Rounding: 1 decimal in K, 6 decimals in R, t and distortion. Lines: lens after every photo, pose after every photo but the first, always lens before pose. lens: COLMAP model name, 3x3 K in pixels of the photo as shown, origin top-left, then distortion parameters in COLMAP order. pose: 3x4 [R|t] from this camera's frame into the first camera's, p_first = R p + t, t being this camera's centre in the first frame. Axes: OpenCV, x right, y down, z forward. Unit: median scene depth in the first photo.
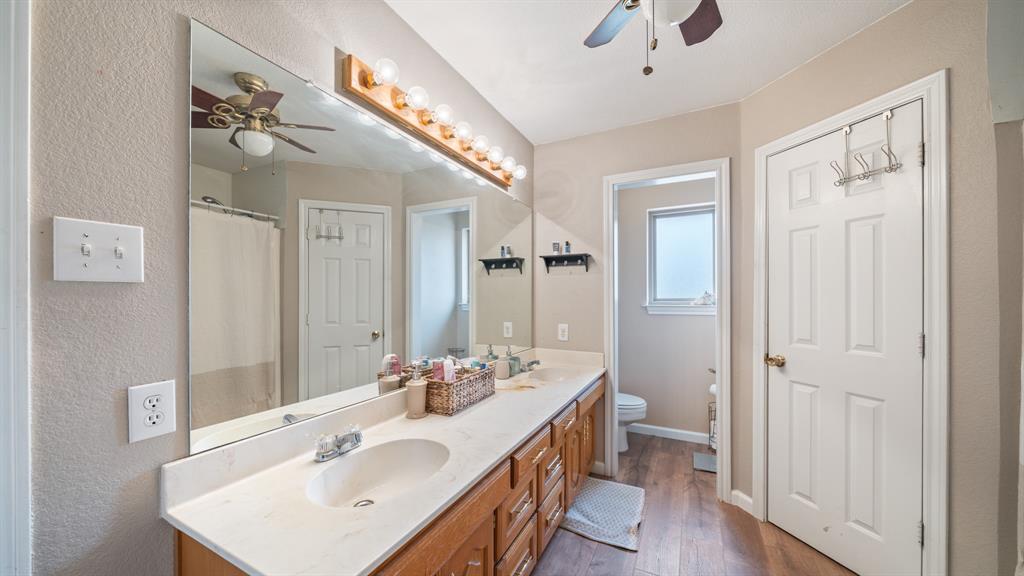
lens RADIAL K [[349.5, 0, 513.0], [0, 349.5, 295.3], [0, 0, 1]] dist [-0.019802, 0.000027]
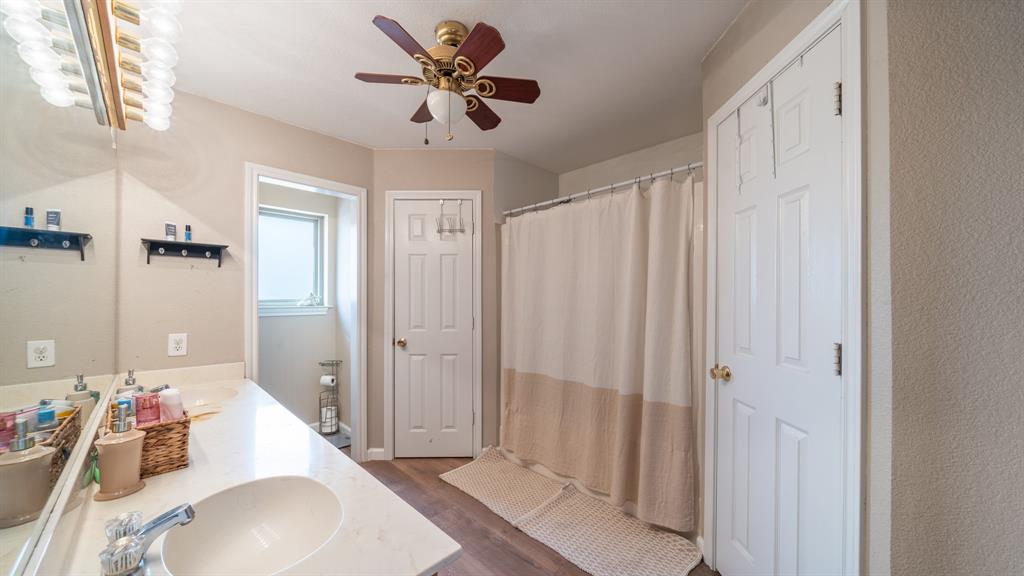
lens RADIAL K [[349.5, 0, 513.0], [0, 349.5, 295.3], [0, 0, 1]] dist [-0.019802, 0.000027]
pose [[0.274034, 0.013348, 0.961627, -0.478491], [-0.004837, 0.999910, -0.012501, 0.006949], [-0.961708, -0.001226, 0.274074, 0.135579]]
